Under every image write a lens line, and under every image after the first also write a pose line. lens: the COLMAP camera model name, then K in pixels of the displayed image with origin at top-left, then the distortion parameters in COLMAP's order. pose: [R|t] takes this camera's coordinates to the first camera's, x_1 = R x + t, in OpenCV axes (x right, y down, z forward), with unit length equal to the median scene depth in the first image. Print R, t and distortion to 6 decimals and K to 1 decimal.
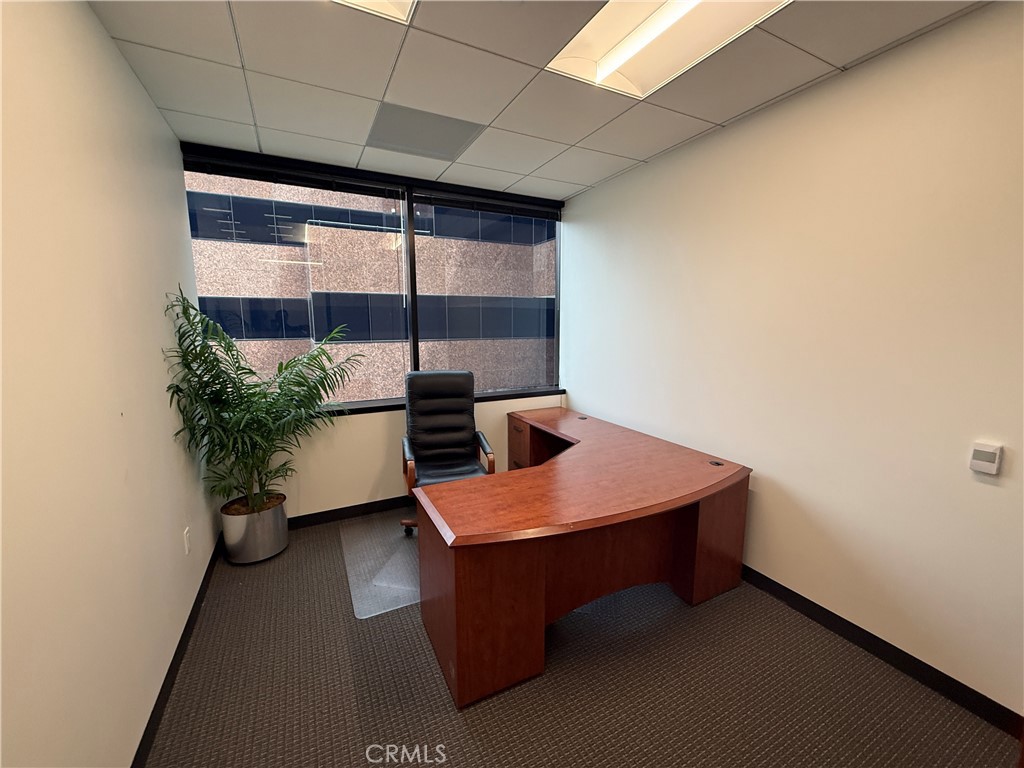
lens RADIAL K [[409.0, 0, 520.7], [0, 409.0, 369.9], [0, 0, 1]] dist [0.006883, -0.000259]
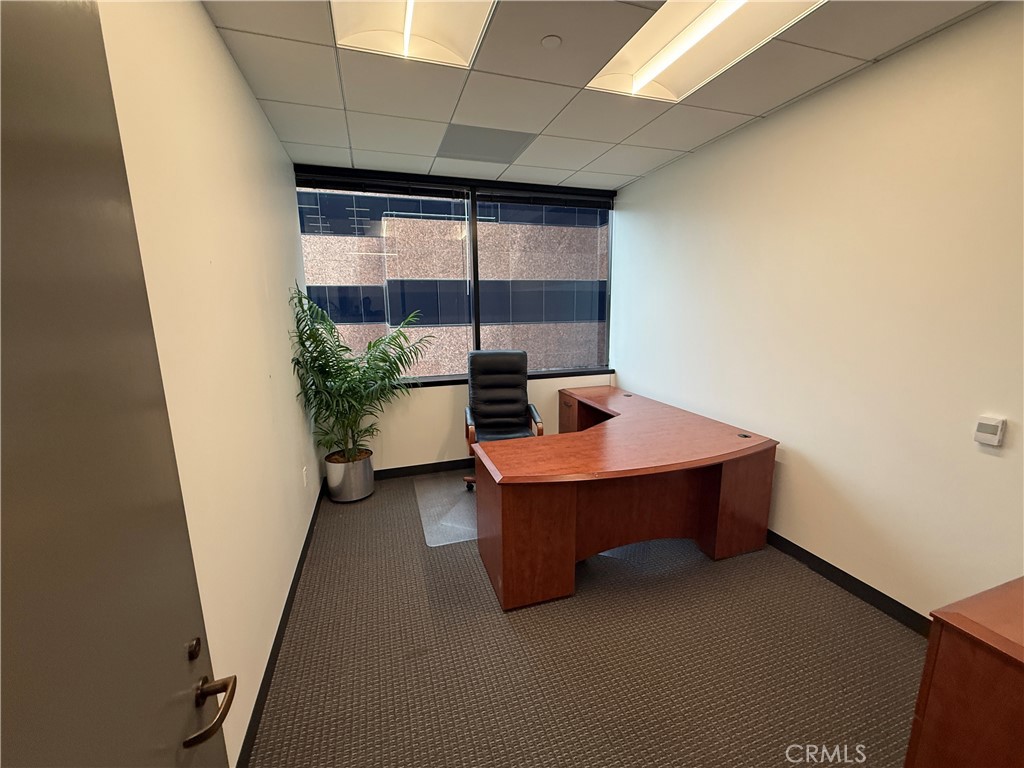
lens RADIAL K [[409.0, 0, 520.7], [0, 409.0, 357.7], [0, 0, 1]] dist [0.006883, -0.000259]
pose [[0.987988, 0.008783, -0.154280, 0.052378], [-0.007219, 0.999917, 0.010698, 0.013008], [0.154361, -0.009455, 0.987969, -0.143565]]
